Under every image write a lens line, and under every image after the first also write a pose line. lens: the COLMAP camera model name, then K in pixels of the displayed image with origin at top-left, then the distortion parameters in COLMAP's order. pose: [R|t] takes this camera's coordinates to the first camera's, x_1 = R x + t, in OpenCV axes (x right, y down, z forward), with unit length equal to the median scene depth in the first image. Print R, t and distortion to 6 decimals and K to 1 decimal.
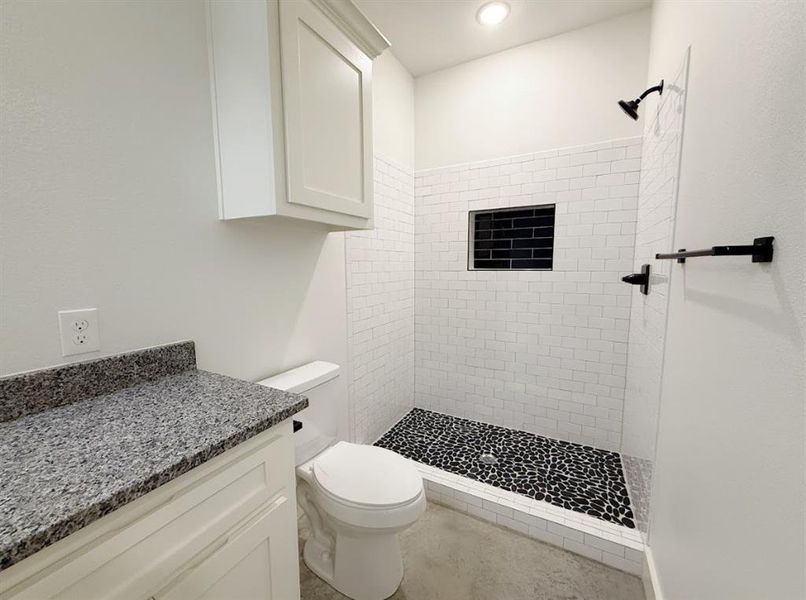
lens RADIAL K [[326.2, 0, 404.6], [0, 326.2, 299.7], [0, 0, 1]] dist [0.000372, 0.000187]
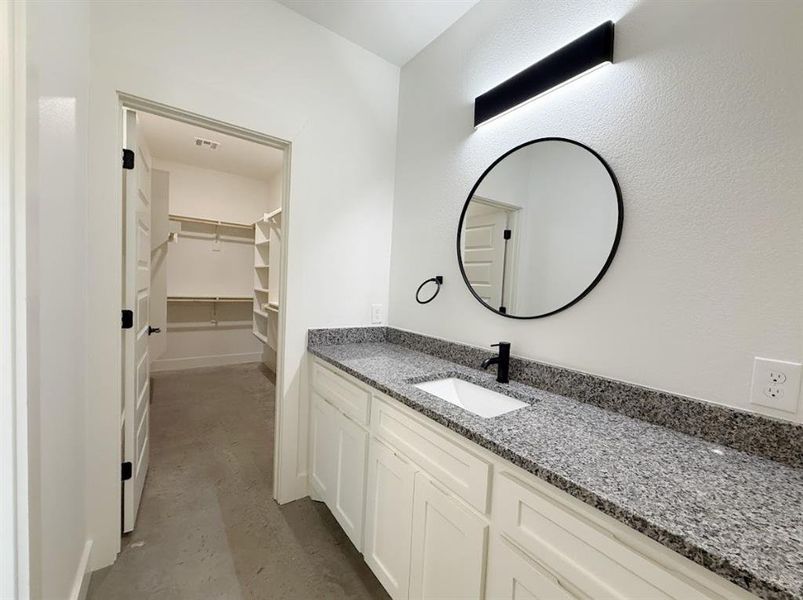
lens RADIAL K [[329.5, 0, 401.3], [0, 329.5, 301.8], [0, 0, 1]] dist [0.000503, -0.000212]
pose [[-0.448427, 0.031818, -0.893253, 0.380239], [-0.138749, 0.984774, 0.104732, -0.105227], [0.882985, 0.170902, -0.437185, 0.564522]]
